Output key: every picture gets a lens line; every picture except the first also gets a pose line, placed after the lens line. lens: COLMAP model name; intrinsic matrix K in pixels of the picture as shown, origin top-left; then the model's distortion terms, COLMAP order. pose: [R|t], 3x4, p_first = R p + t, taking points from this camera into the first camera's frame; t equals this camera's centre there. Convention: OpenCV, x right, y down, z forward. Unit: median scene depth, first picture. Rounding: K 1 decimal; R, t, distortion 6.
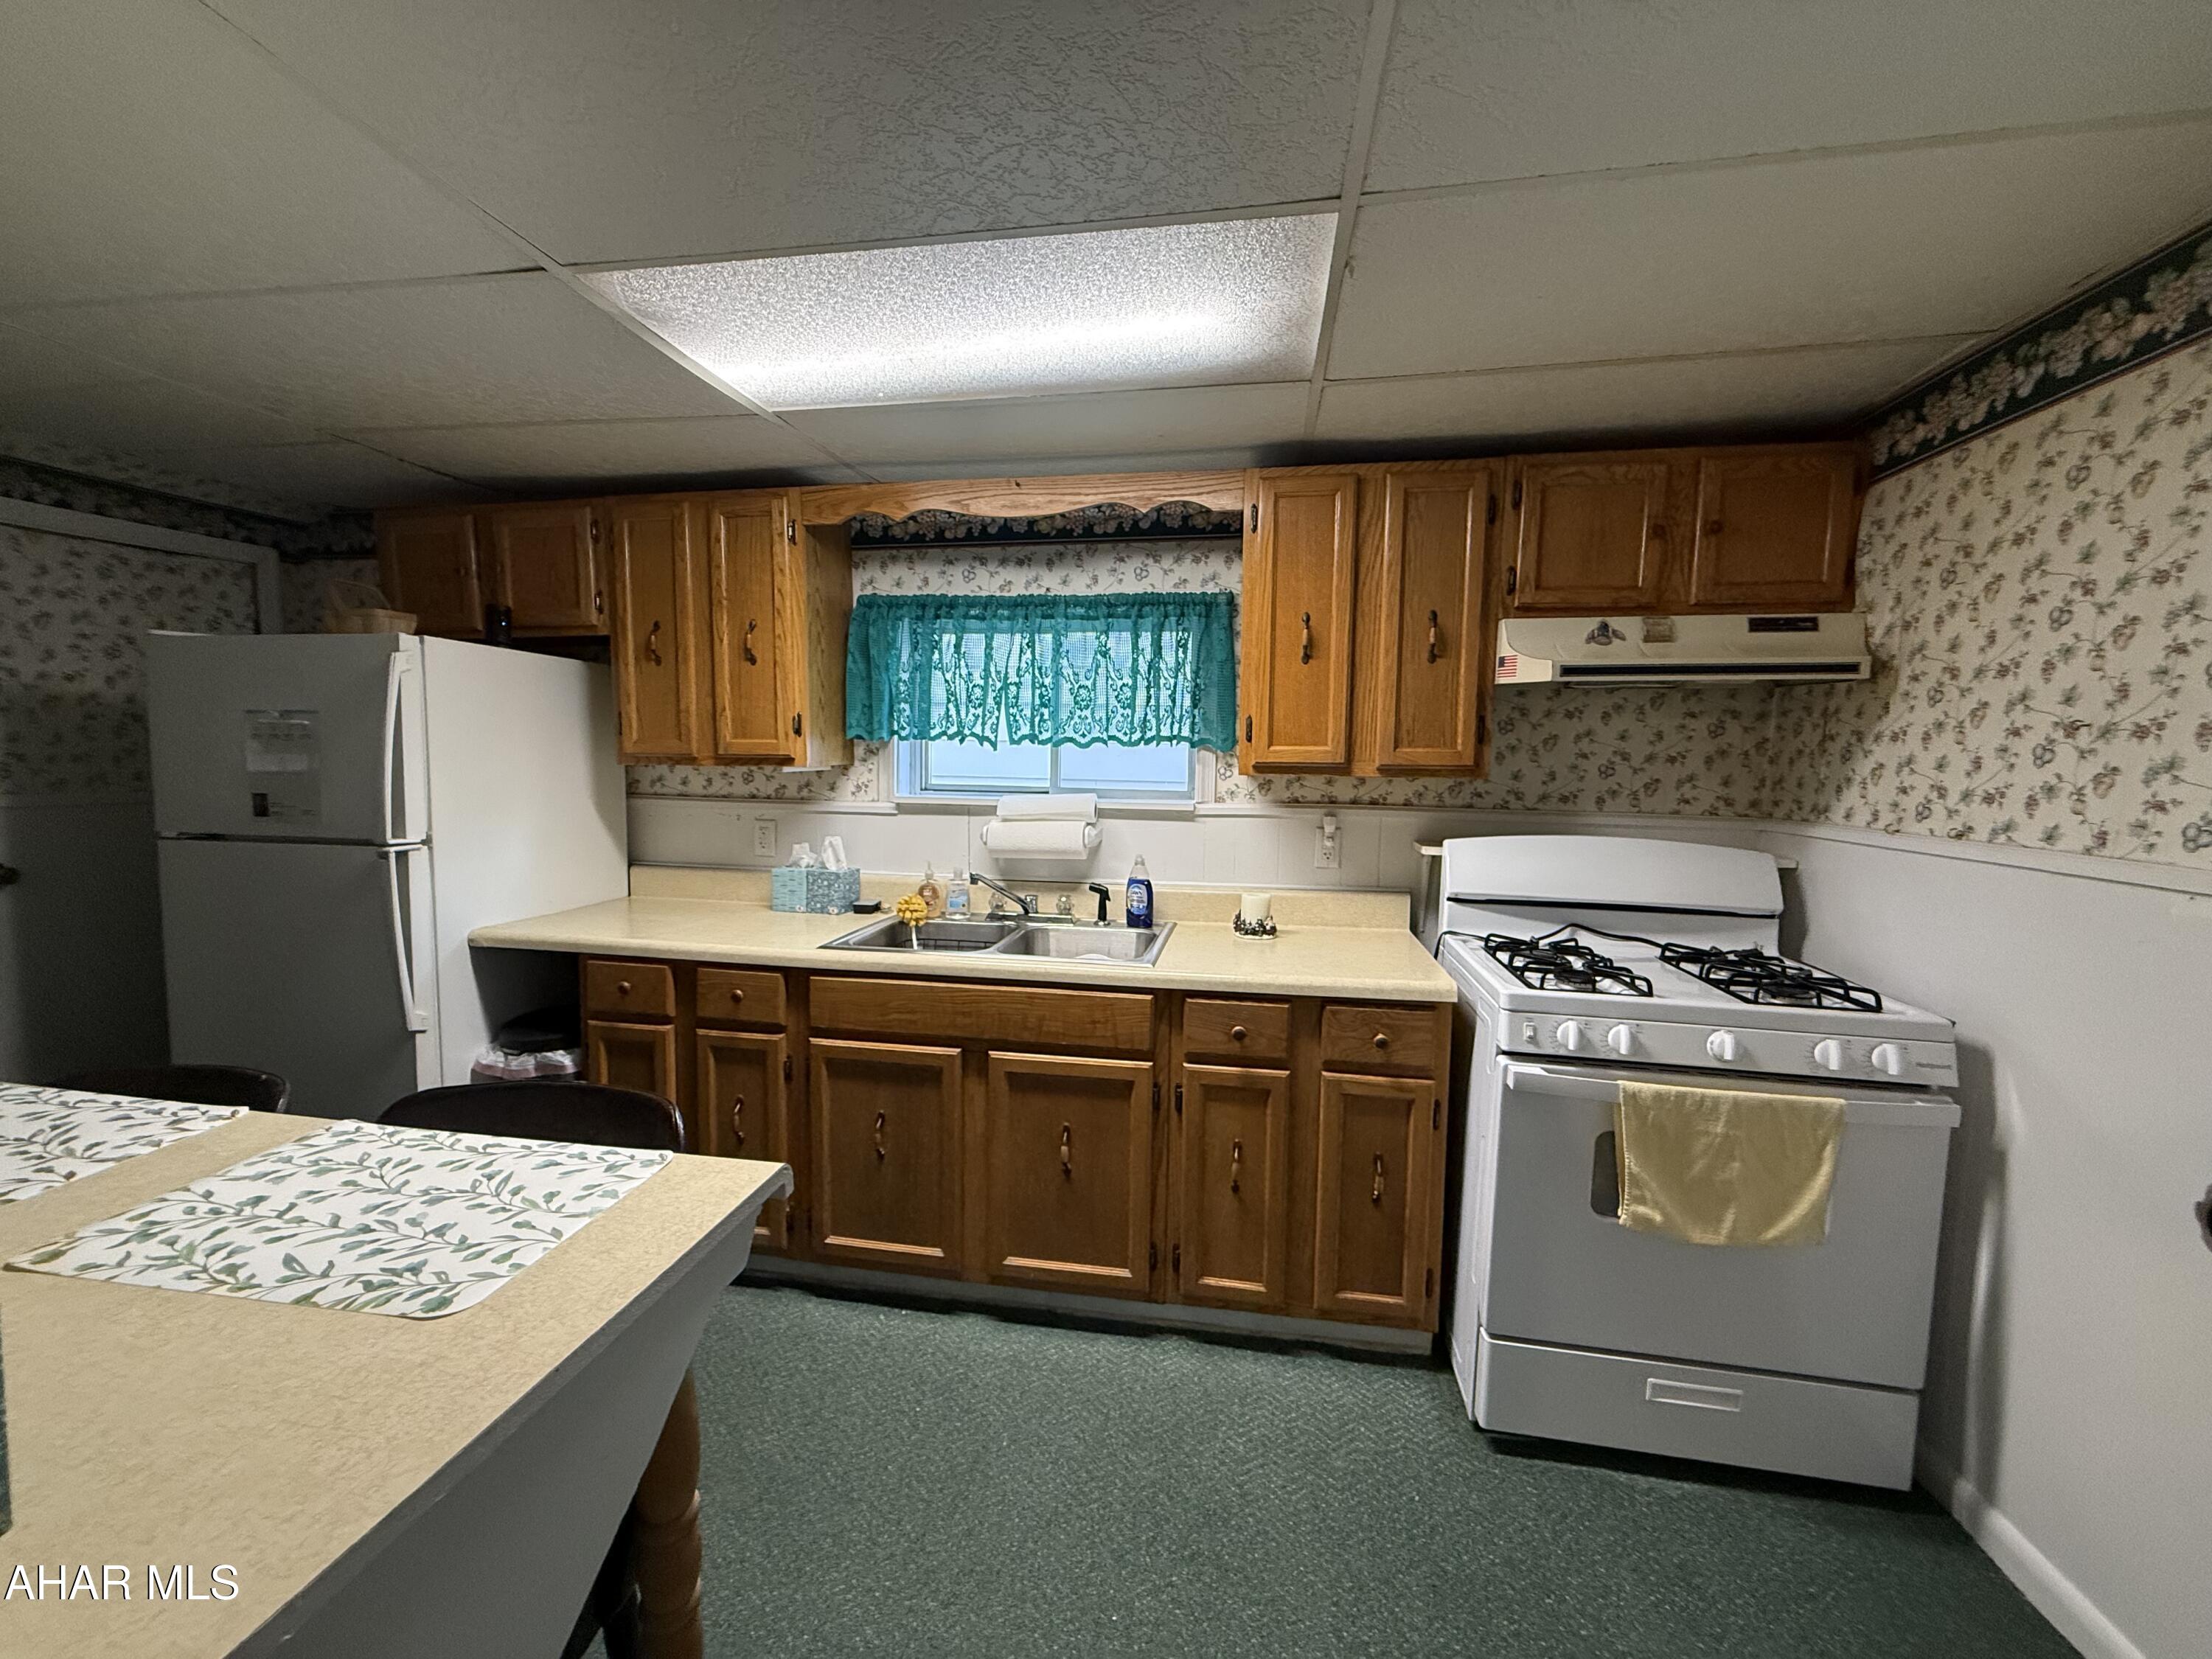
lens RADIAL K [[881.5, 0, 1100.4], [0, 881.5, 828.4], [0, 0, 1]] dist [-0.001210, -0.000119]
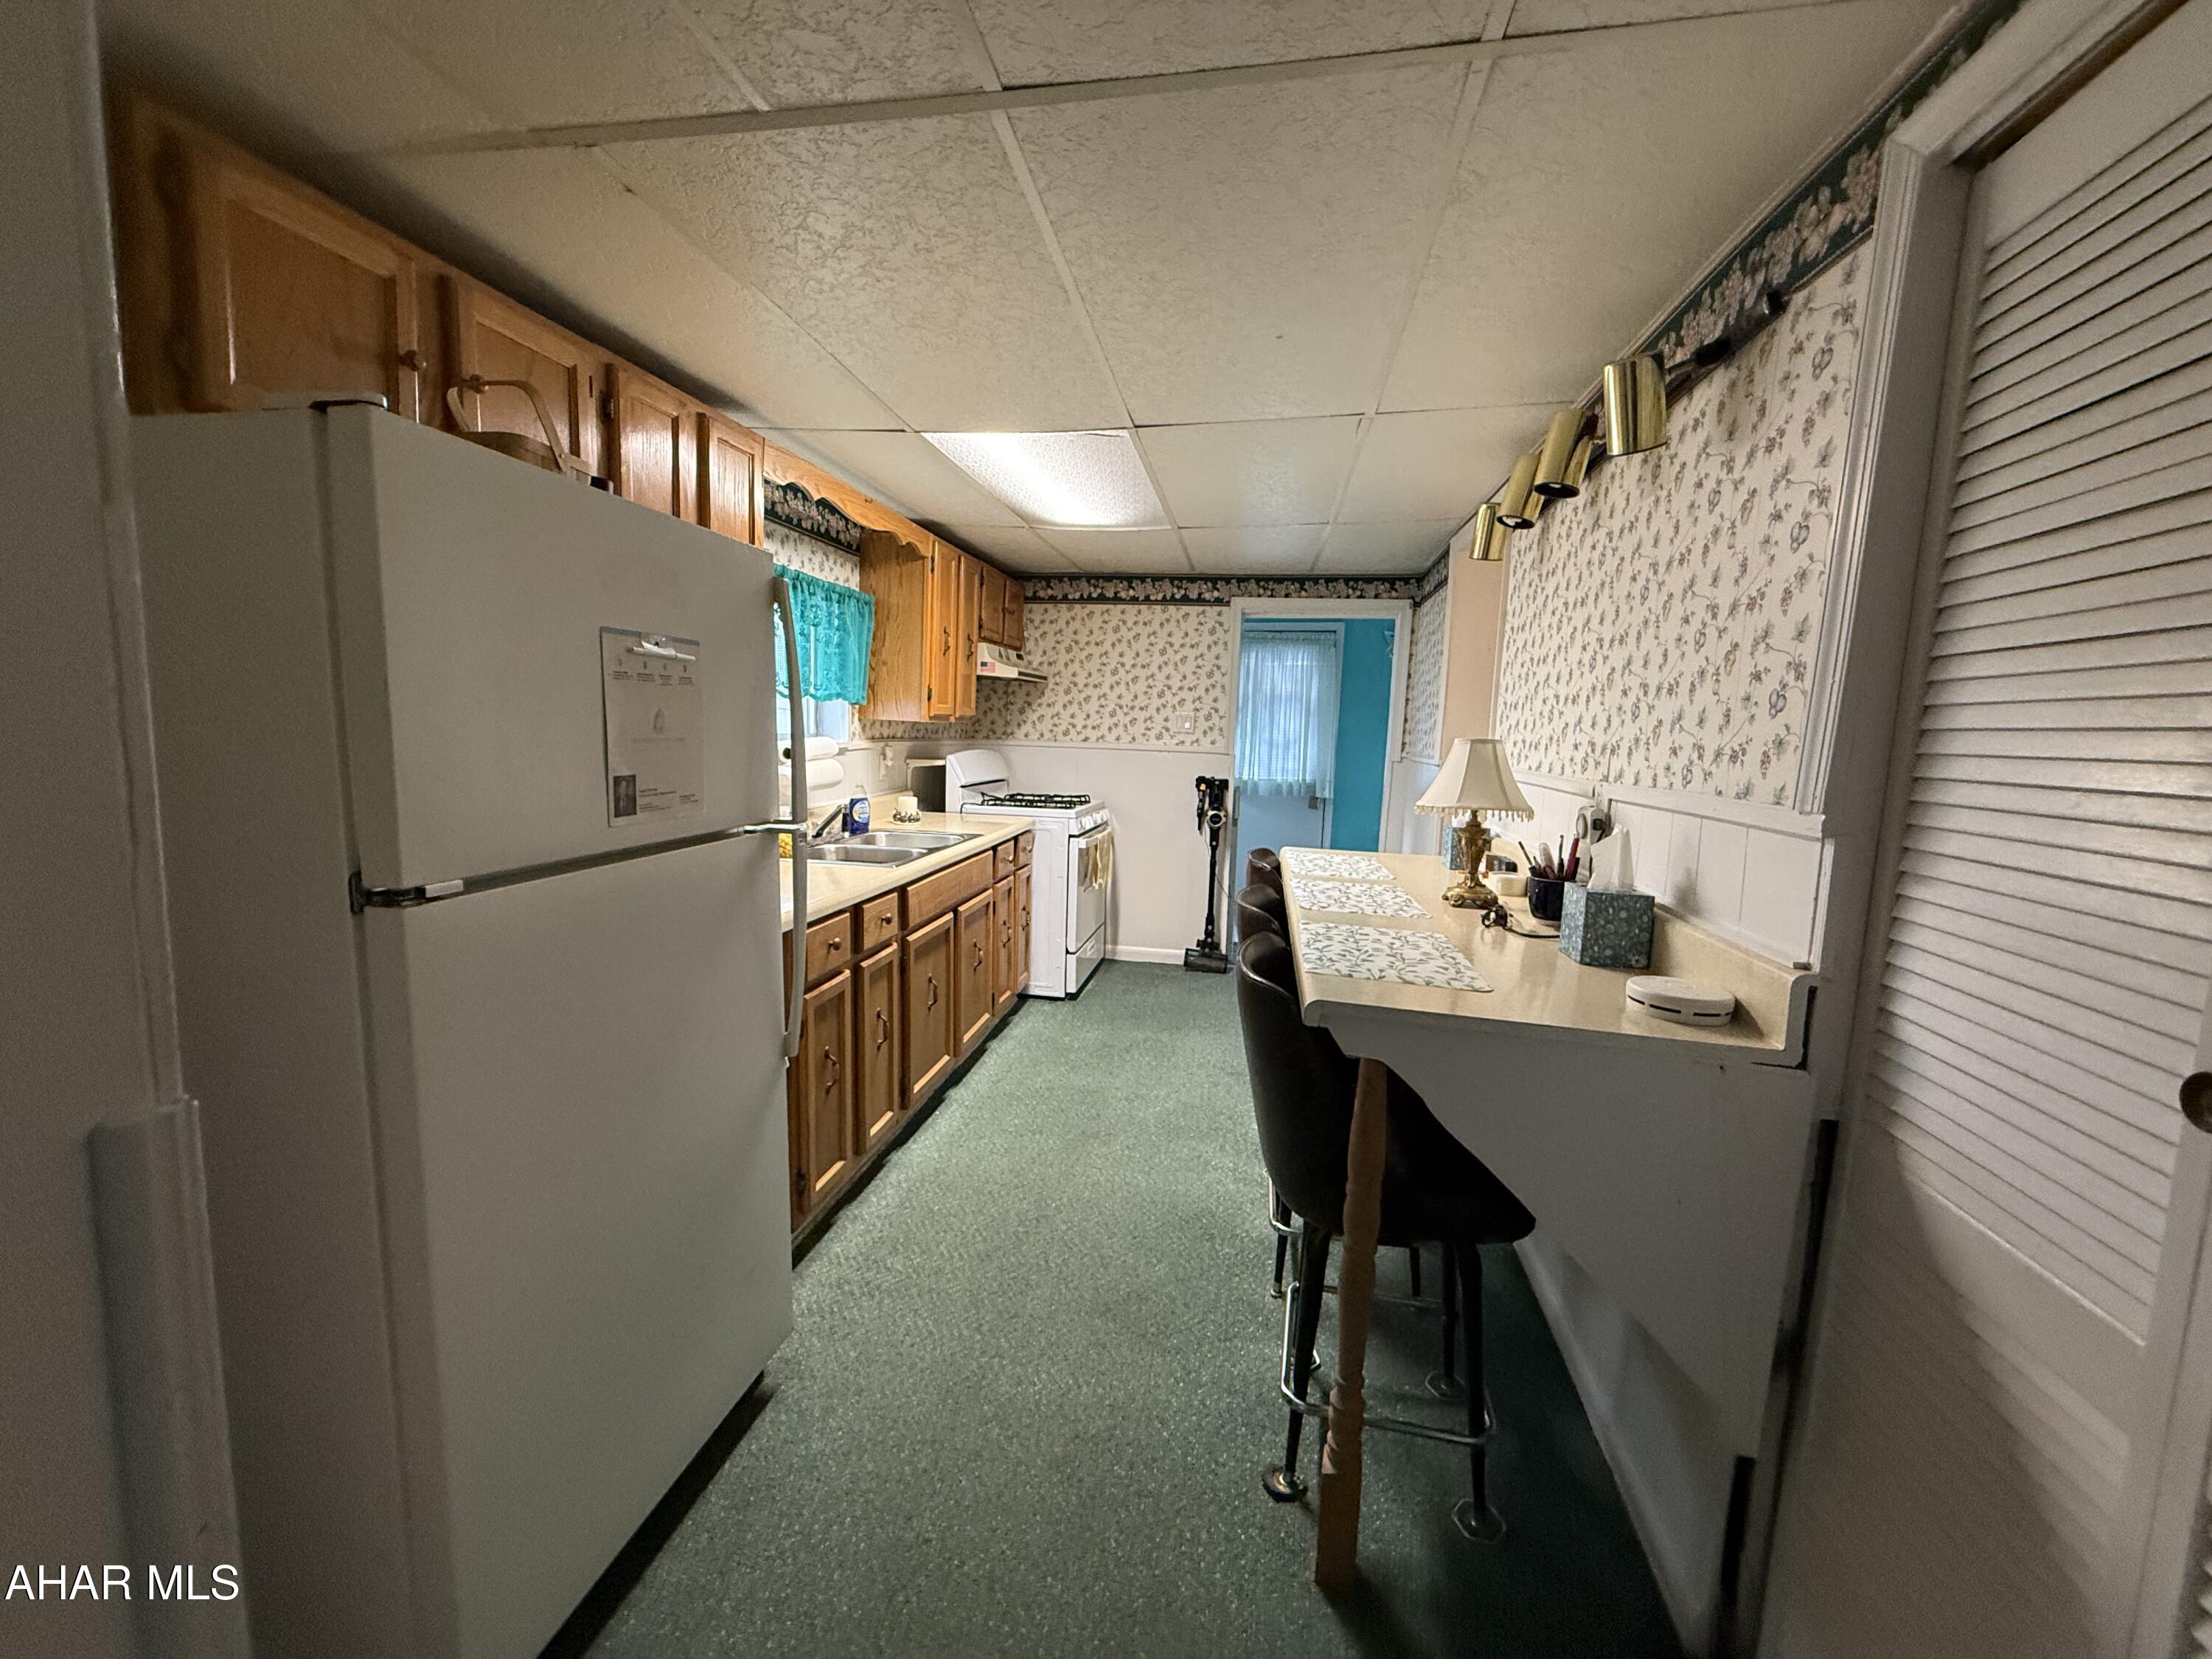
lens RADIAL K [[881.5, 0, 1107.4], [0, 881.5, 830.6], [0, 0, 1]] dist [-0.001210, -0.000119]
pose [[0.008237, -0.134887, 0.990827, -1.859188], [0.051010, 0.989627, 0.134299, -0.079543], [-0.998664, 0.049436, 0.015033, 0.825127]]
